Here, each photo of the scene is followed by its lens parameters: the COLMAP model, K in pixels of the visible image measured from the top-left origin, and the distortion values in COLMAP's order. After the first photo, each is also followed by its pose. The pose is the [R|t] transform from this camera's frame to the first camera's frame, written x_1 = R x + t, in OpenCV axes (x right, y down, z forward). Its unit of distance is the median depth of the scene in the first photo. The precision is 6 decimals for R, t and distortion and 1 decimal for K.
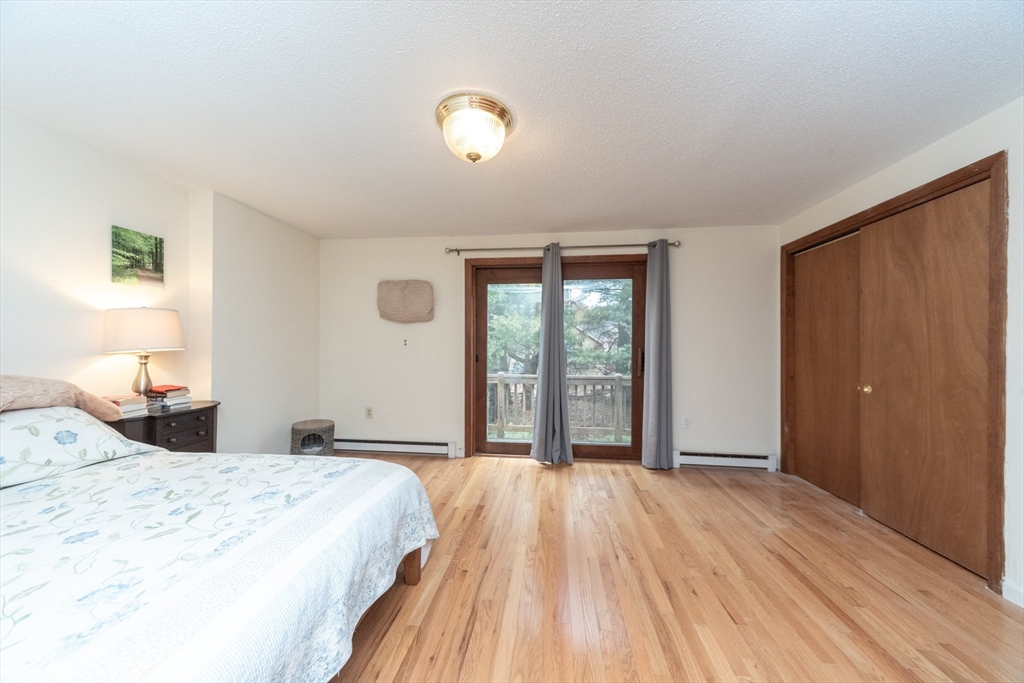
lens RADIAL K [[360.8, 0, 499.4], [0, 360.8, 350.5], [0, 0, 1]] dist [0.004655, -0.001504]
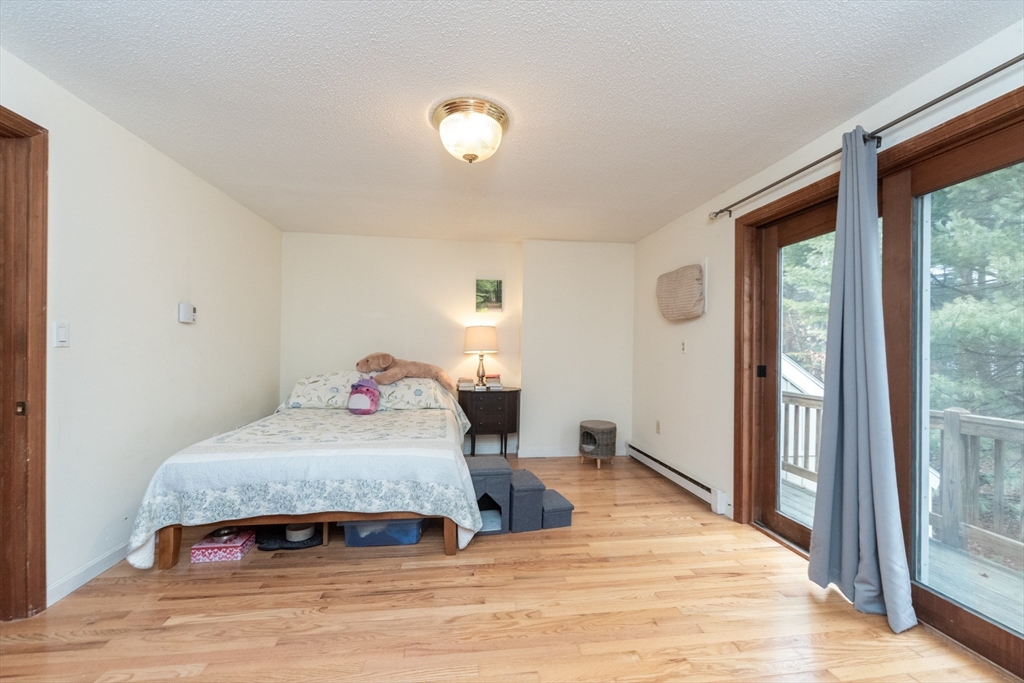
lens RADIAL K [[393.7, 0, 499.6], [0, 393.7, 348.6], [0, 0, 1]] dist [0.000416, -0.000639]
pose [[0.253408, -0.002094, -0.967357, 0.710965], [-0.021961, 0.999727, -0.007917, -0.001978], [0.967110, 0.023250, 0.253293, 0.575631]]
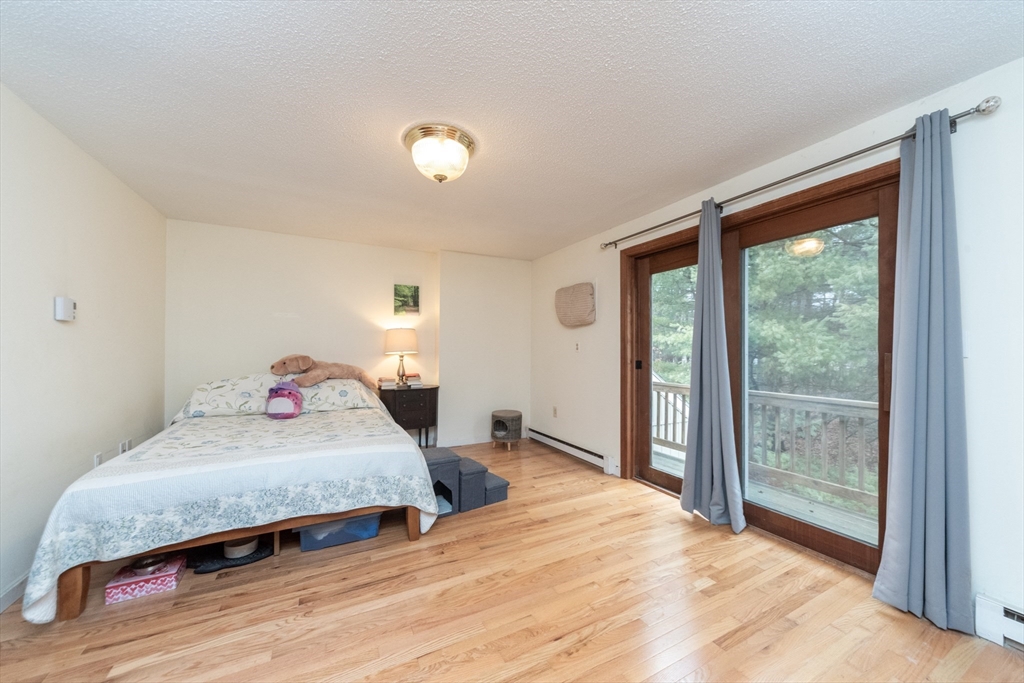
lens RADIAL K [[360.8, 0, 497.4], [0, 360.8, 349.8], [0, 0, 1]] dist [0.004655, -0.001504]
pose [[0.557851, -0.002402, -0.829938, 0.670934], [-0.011334, 0.999881, -0.010513, -0.000273], [0.829864, 0.015271, 0.557757, 0.376704]]
